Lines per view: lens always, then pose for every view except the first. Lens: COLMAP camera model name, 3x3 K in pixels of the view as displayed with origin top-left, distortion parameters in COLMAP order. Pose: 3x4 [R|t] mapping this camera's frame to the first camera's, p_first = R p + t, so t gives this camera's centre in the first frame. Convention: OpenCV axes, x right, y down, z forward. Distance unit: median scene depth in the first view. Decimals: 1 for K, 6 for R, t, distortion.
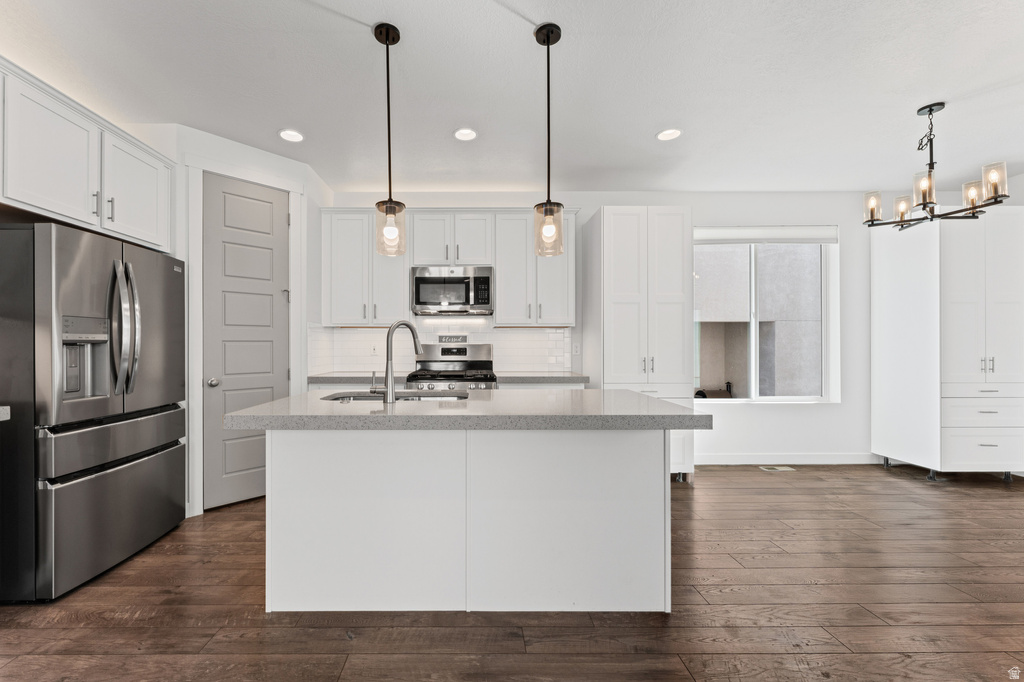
lens RADIAL K [[420.2, 0, 475.8], [0, 420.2, 344.2], [0, 0, 1]] dist [-0.000613, -0.000038]
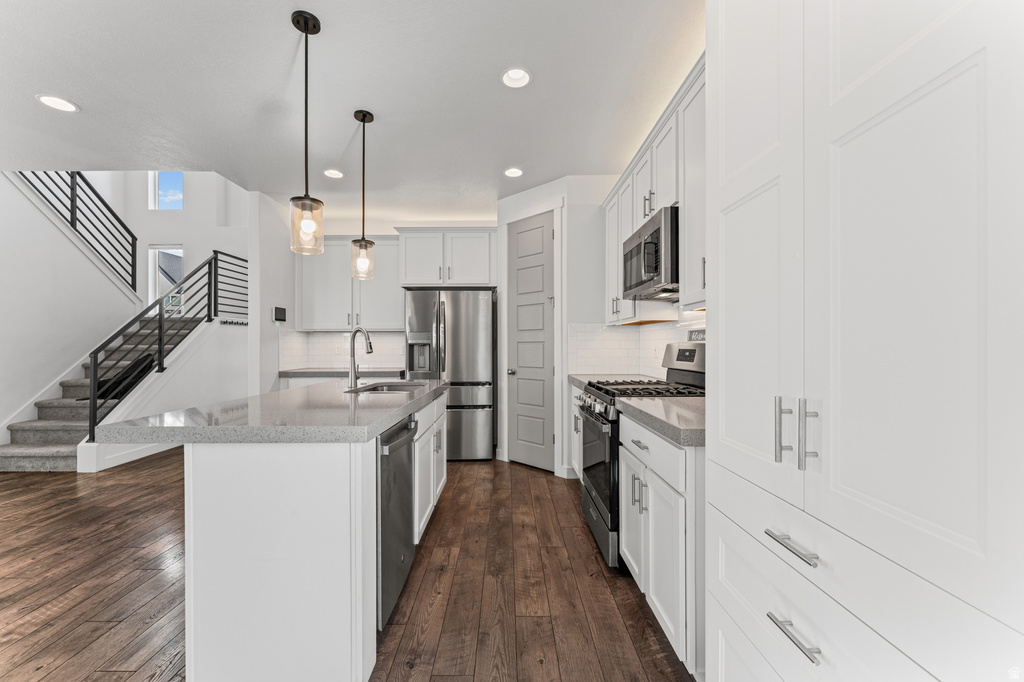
lens RADIAL K [[410.7, 0, 505.8], [0, 410.7, 346.0], [0, 0, 1]] dist [-0.000894, -0.000010]
pose [[-0.005952, 0.002721, -0.999979, 0.688649], [0.005324, 0.999982, 0.002689, 0.000766], [0.999968, -0.005308, -0.005966, 0.906488]]
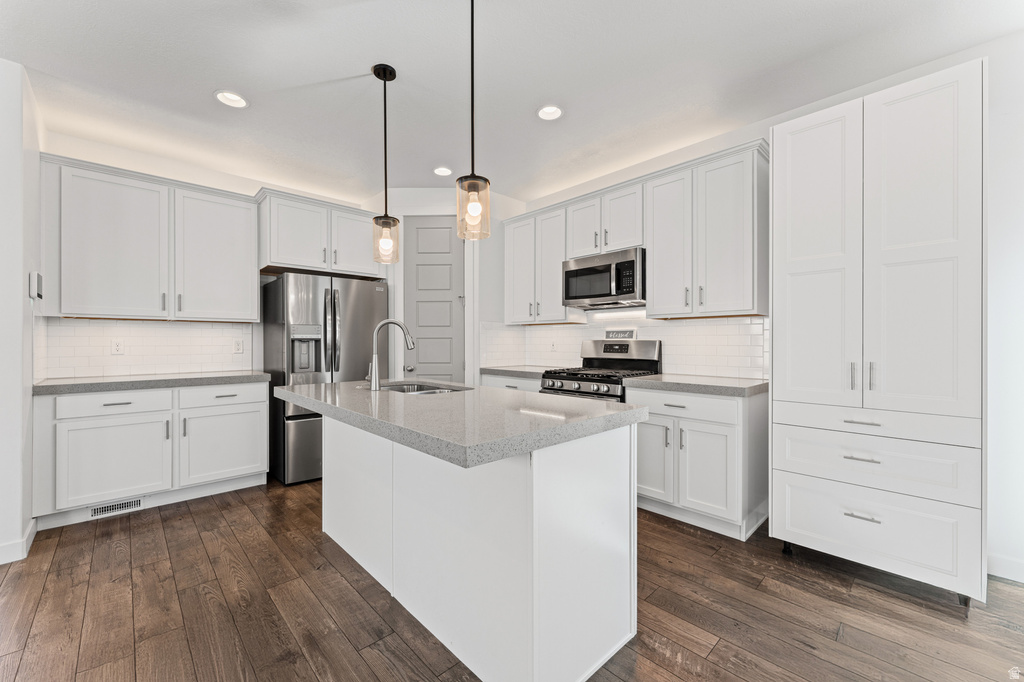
lens RADIAL K [[406.5, 0, 511.3], [0, 406.5, 343.0], [0, 0, 1]] dist [-0.000278, -0.000074]
pose [[0.688130, 0.003047, -0.725581, 0.522450], [0.001268, 0.999985, 0.005402, 0.001049], [0.725586, -0.004637, 0.688116, 0.297393]]
